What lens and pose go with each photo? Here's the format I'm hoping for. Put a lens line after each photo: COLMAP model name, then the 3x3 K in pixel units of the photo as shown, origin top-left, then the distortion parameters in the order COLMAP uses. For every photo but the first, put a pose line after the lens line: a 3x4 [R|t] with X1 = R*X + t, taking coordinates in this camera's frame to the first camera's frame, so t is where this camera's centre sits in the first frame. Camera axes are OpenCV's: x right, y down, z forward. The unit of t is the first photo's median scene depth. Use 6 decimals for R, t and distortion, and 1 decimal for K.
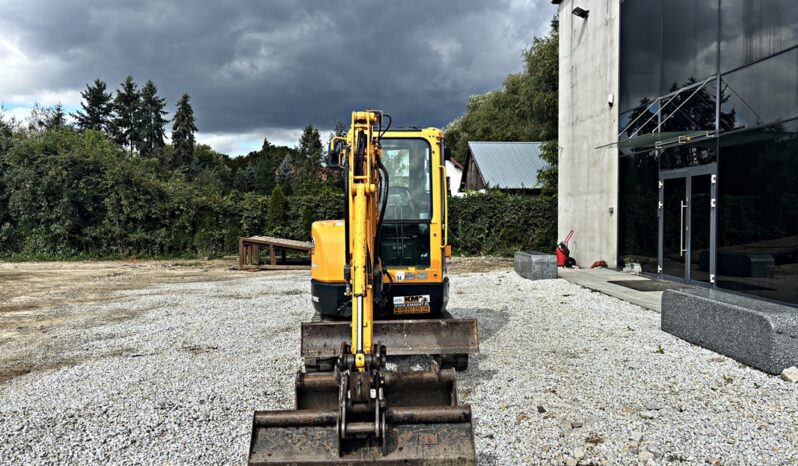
lens RADIAL K [[599.0, 0, 393.1], [0, 599.0, 219.7], [0, 0, 1]] dist [0.031480, -0.035904]
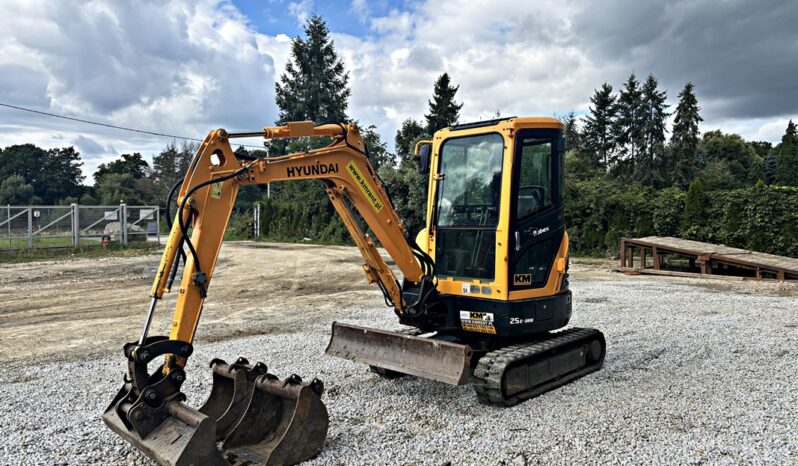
lens RADIAL K [[593.3, 0, 395.4], [0, 593.3, 227.5], [0, 0, 1]] dist [0.027076, -0.028956]
pose [[0.670445, 0.015334, -0.741801, 0.335376], [-0.000143, 0.999789, 0.020538, -0.009100], [0.741960, -0.013664, 0.670305, 0.178179]]
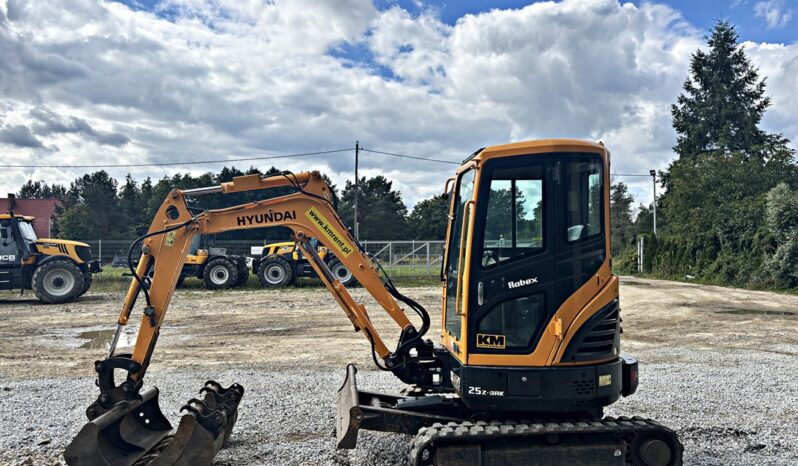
lens RADIAL K [[596.0, 0, 397.2], [0, 596.0, 228.3], [0, 0, 1]] dist [0.016053, -0.013872]
pose [[0.026557, -0.030075, -0.999195, 0.443563], [-0.003082, 0.999540, -0.030167, -0.019716], [0.999643, 0.003881, 0.026452, 0.503174]]
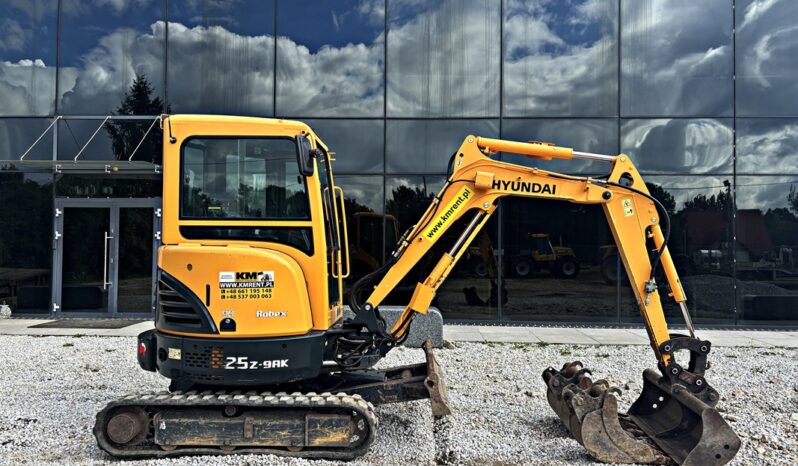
lens RADIAL K [[581.5, 0, 409.2], [0, 581.5, 247.2], [0, 0, 1]] dist [-0.003488, 0.002287]
pose [[0.063179, 0.012930, 0.997918, -0.443330], [0.002335, 0.999911, -0.013104, 0.007038], [-0.998000, 0.003158, 0.063143, 0.470068]]
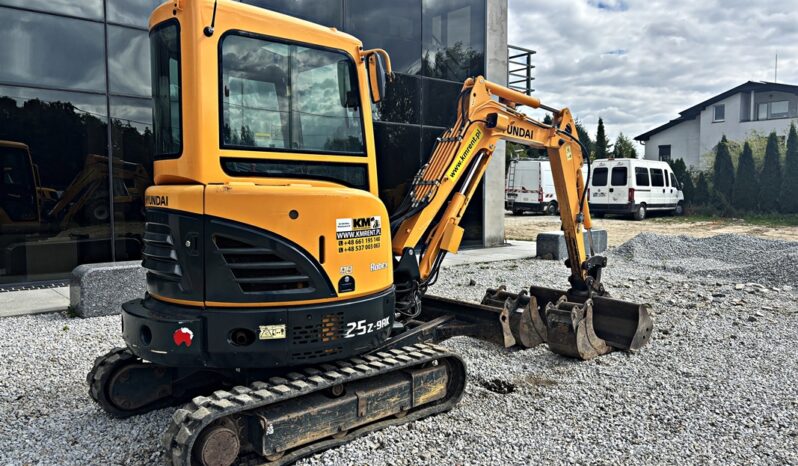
lens RADIAL K [[599.8, 0, 401.6], [0, 599.8, 231.9], [0, 0, 1]] dist [0.046733, -0.046751]
pose [[-0.628416, -0.046834, 0.776466, -0.337154], [0.011895, 0.997491, 0.069793, 0.003407], [-0.777786, 0.053095, -0.626282, 0.776121]]
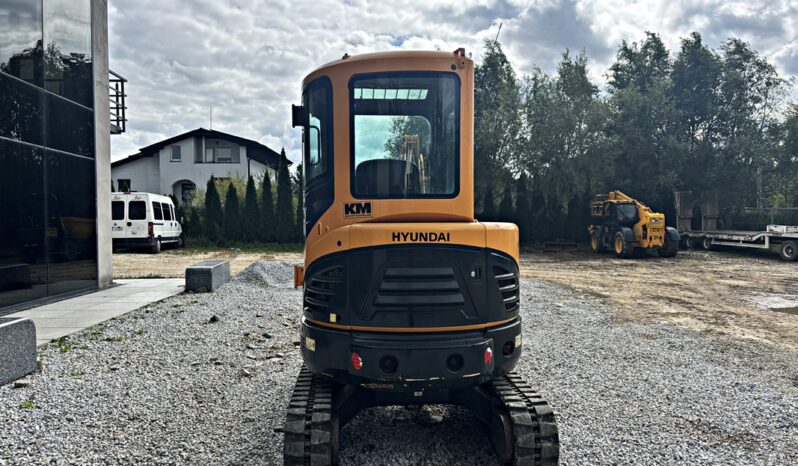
lens RADIAL K [[599.8, 0, 401.6], [0, 599.8, 231.9], [0, 0, 1]] dist [0.046733, -0.046751]
pose [[-0.999521, 0.012671, -0.028222, 0.002599], [0.011916, 0.999570, 0.026775, -0.004173], [0.028549, 0.026426, -0.999243, 1.000571]]
